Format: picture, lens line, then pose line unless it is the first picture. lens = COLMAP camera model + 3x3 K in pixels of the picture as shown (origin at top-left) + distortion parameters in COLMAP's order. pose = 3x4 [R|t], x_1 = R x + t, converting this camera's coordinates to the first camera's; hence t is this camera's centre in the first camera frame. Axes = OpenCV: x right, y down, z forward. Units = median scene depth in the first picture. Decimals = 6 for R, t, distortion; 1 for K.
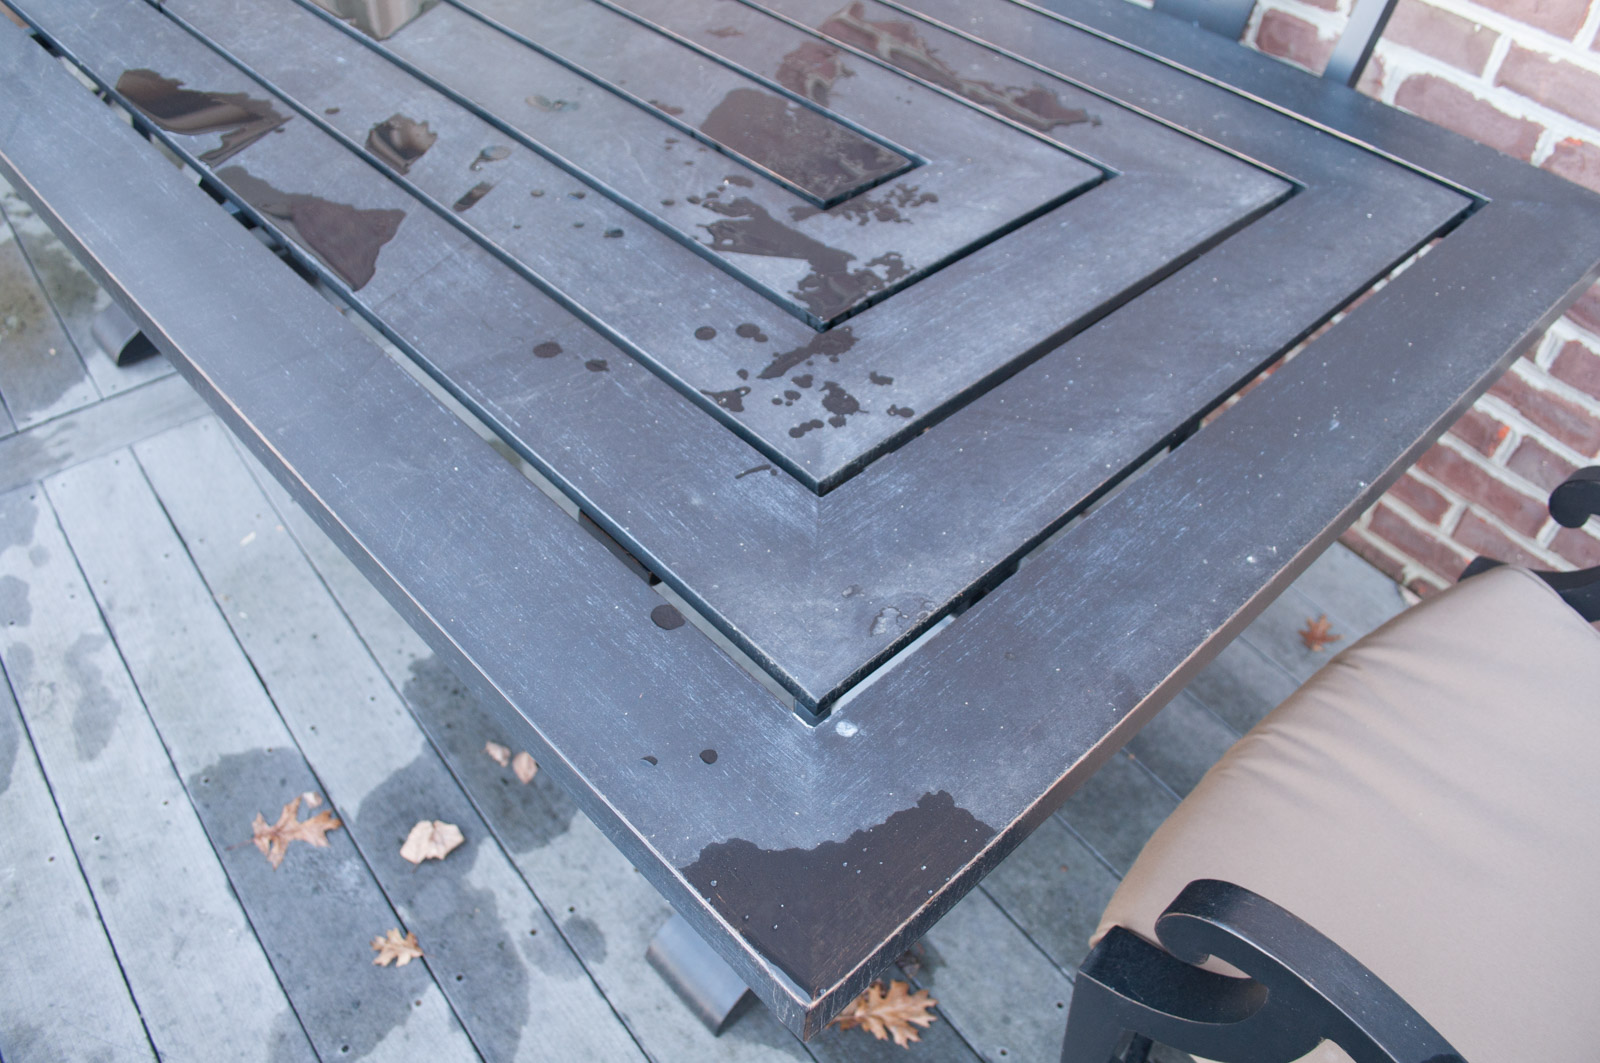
lens RADIAL K [[1228.3, 0, 793.5], [0, 1228.3, 530.0], [0, 0, 1]] dist [-0.079192, 0.003032]
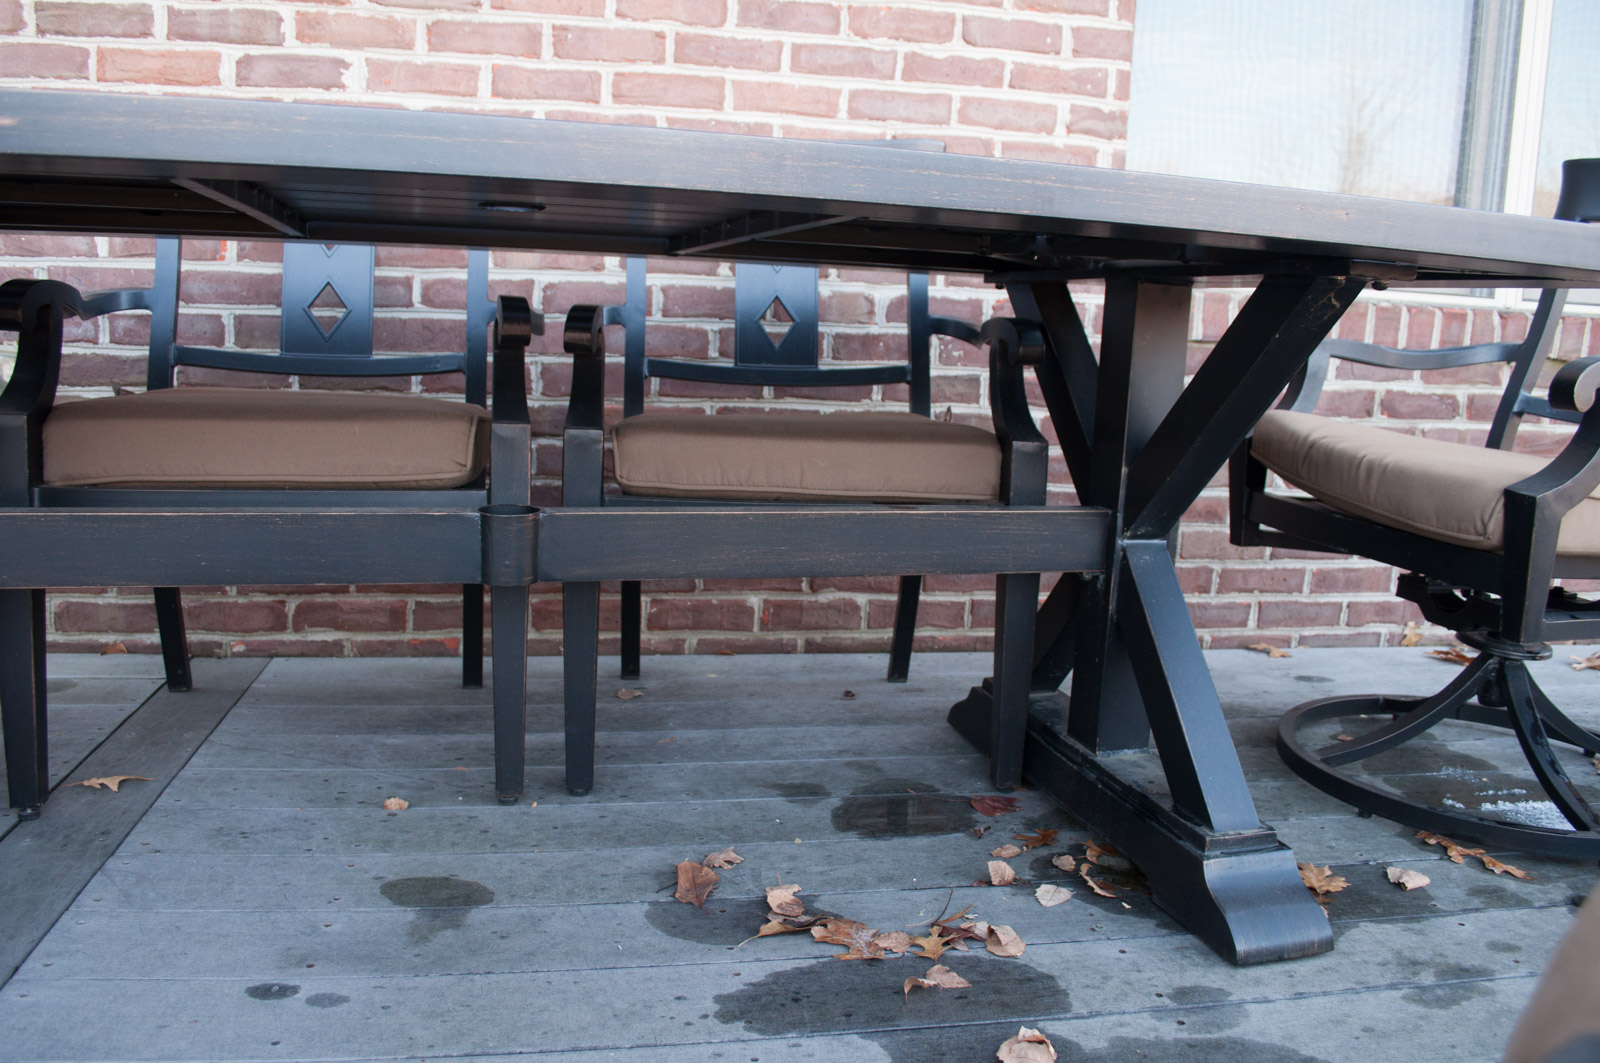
lens RADIAL K [[1241.3, 0, 789.9], [0, 1241.3, 531.0], [0, 0, 1]] dist [-0.084351, 0.012145]
pose [[0.469600, -0.166183, 0.867098, -1.291275], [0.602825, 0.777905, -0.177387, 0.062049], [-0.645042, 0.606009, 0.465483, 0.720750]]
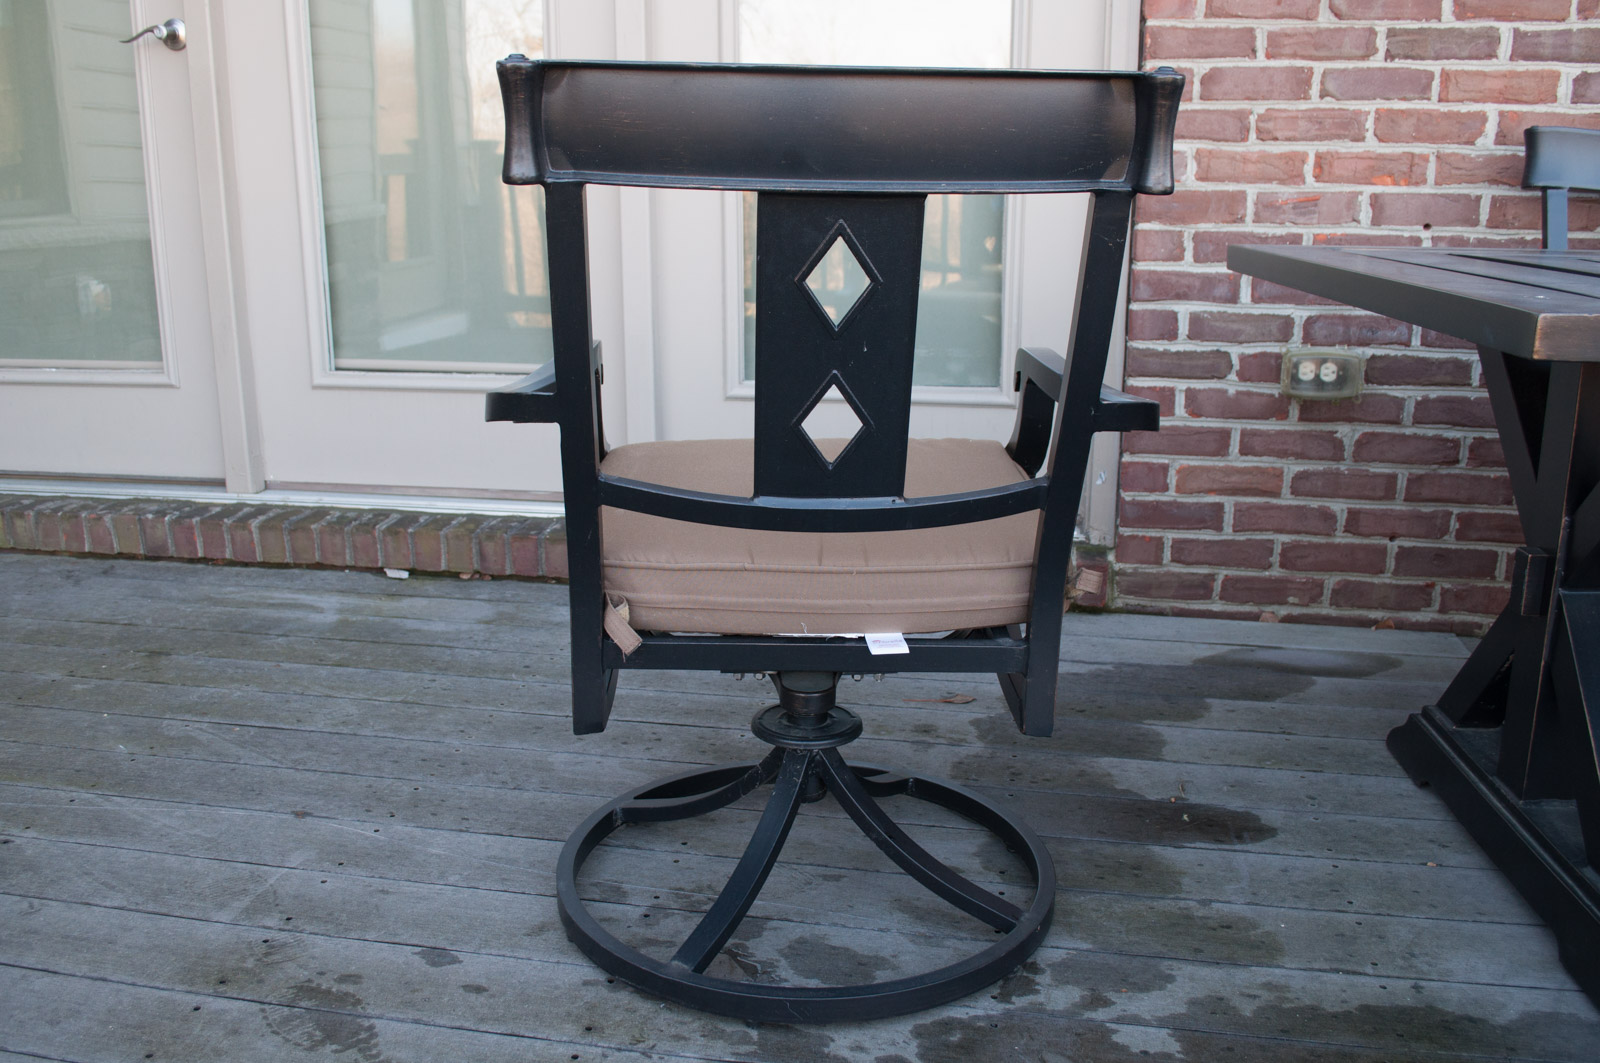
lens RADIAL K [[1387.5, 0, 794.7], [0, 1387.5, 532.8], [0, 0, 1]] dist [-0.078392, 0.013967]
pose [[0.746617, -0.199176, 0.634737, -2.435819], [0.484773, 0.816306, -0.314070, -0.690243], [-0.455584, 0.542194, 0.706023, 1.145527]]
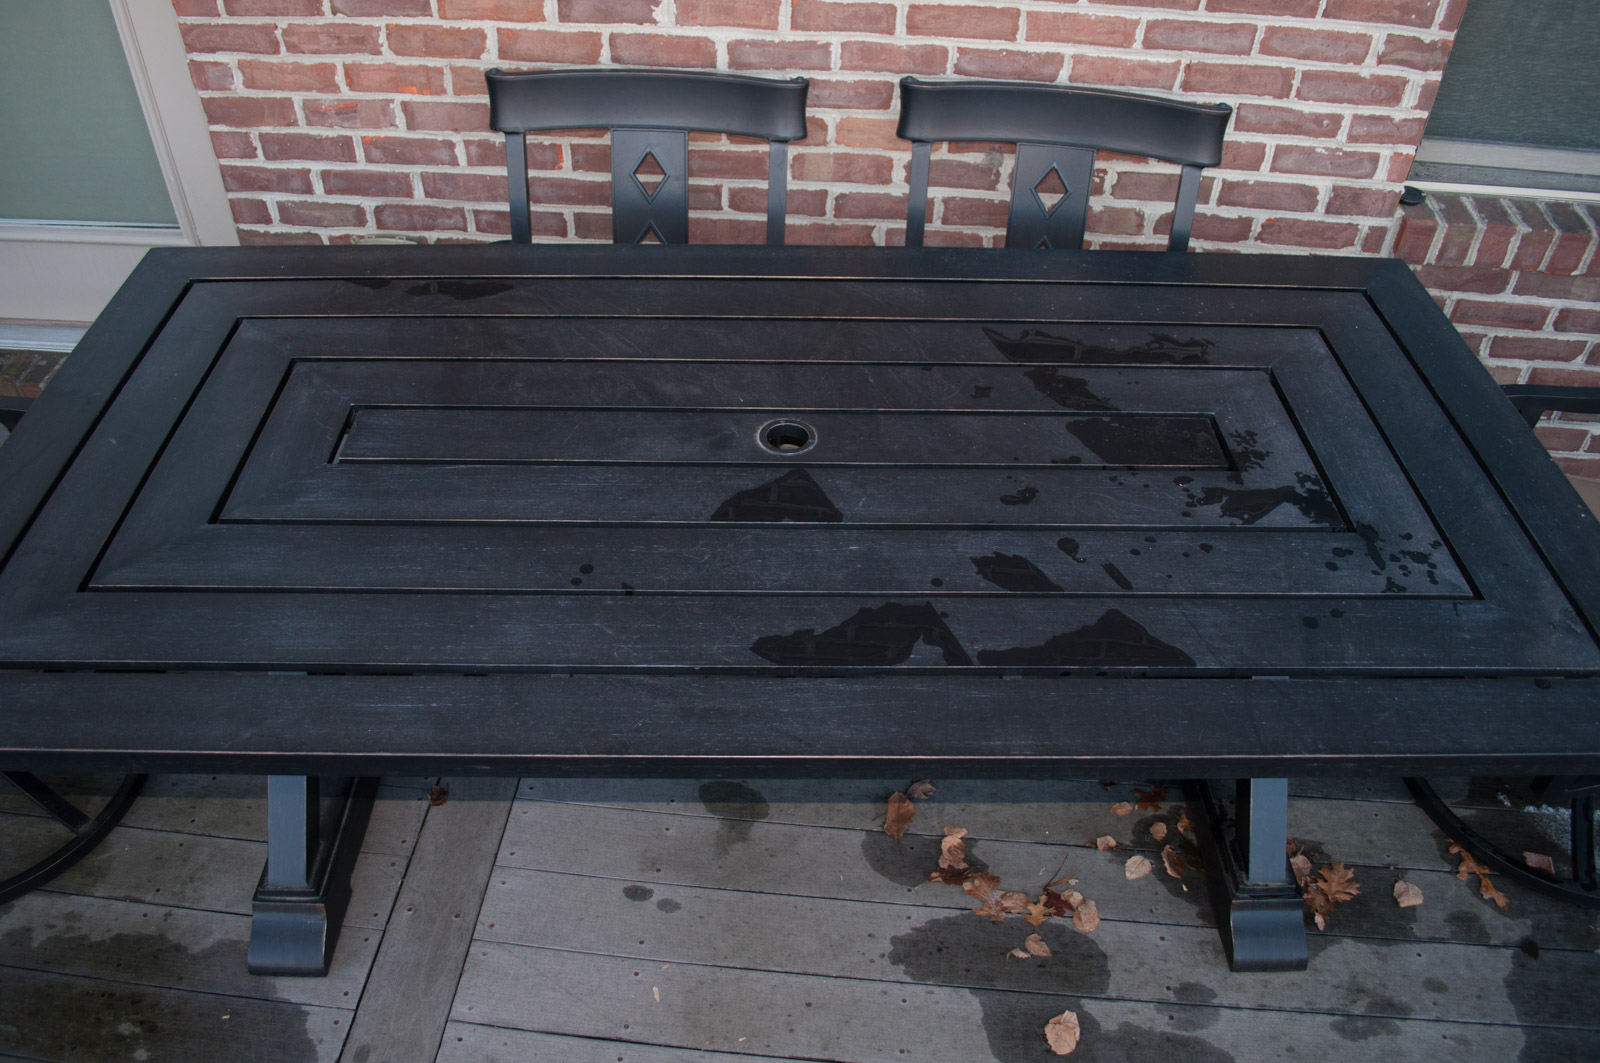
lens RADIAL K [[1241.3, 0, 789.9], [0, 1241.3, 531.0], [0, 0, 1]] dist [-0.084351, 0.012145]
pose [[0.681767, -0.501672, 0.532464, -1.215287], [0.519846, 0.844327, 0.129890, -0.674962], [-0.514736, 0.188245, 0.836427, -0.038020]]
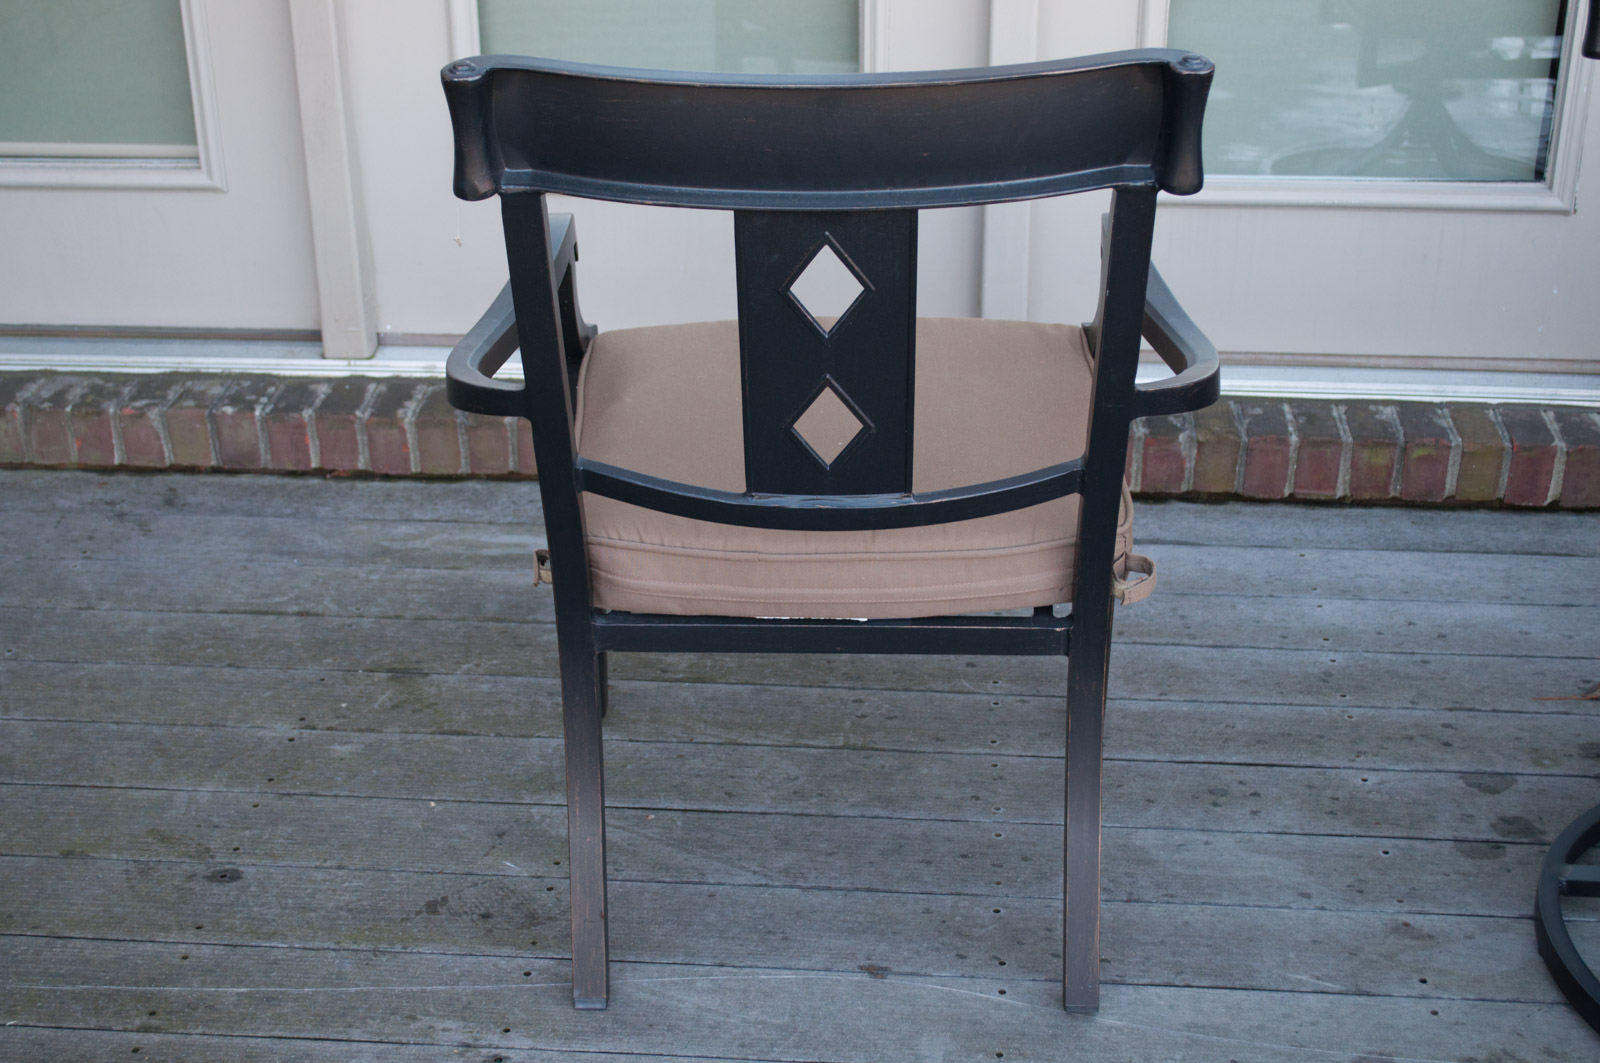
lens RADIAL K [[2224.2, 0, 792.6], [0, 2224.2, 532.9], [0, 0, 1]] dist [-0.028504, 0.035285]
pose [[0.674464, -0.359039, 0.645128, -3.092817], [0.538763, 0.836790, -0.097556, -1.429933], [-0.504810, 0.413369, 0.757821, 1.185008]]
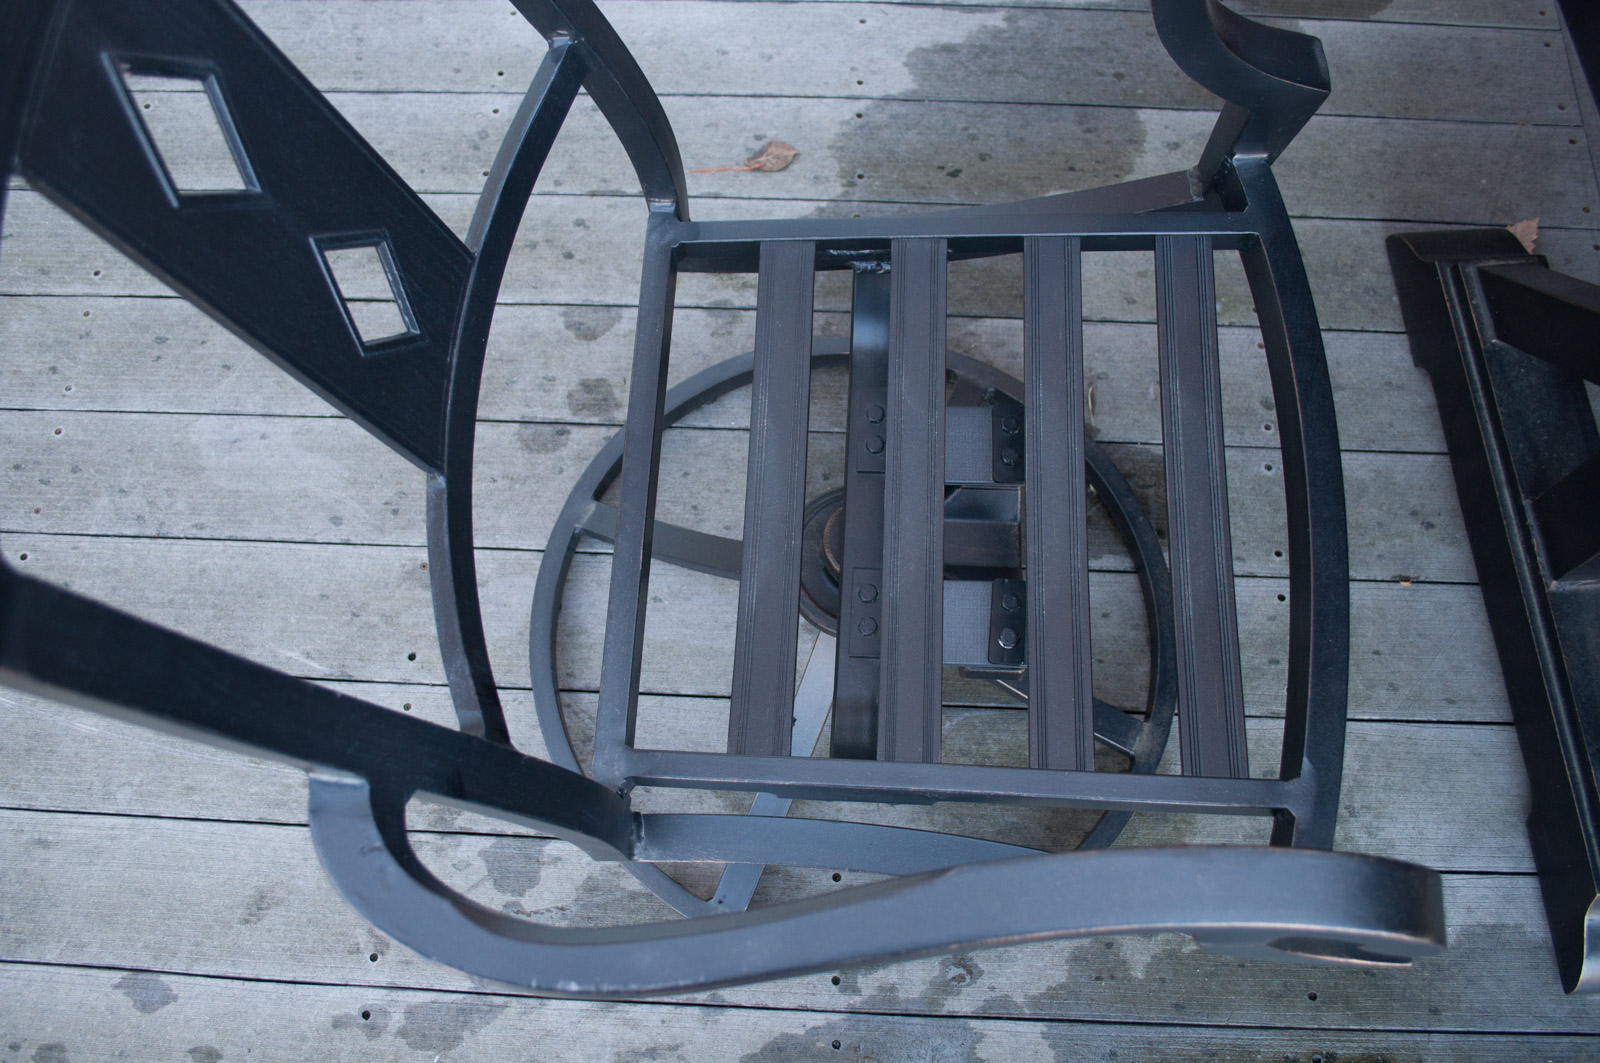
lens RADIAL K [[1333.5, 0, 791.5], [0, 1333.5, 532.6], [0, 0, 1]] dist [-0.079335, 0.011859]
pose [[0.647235, -0.727434, 0.227873, -1.513737], [0.566160, 0.658896, 0.495297, -1.440734], [-0.510440, -0.191561, 0.838305, 1.457657]]
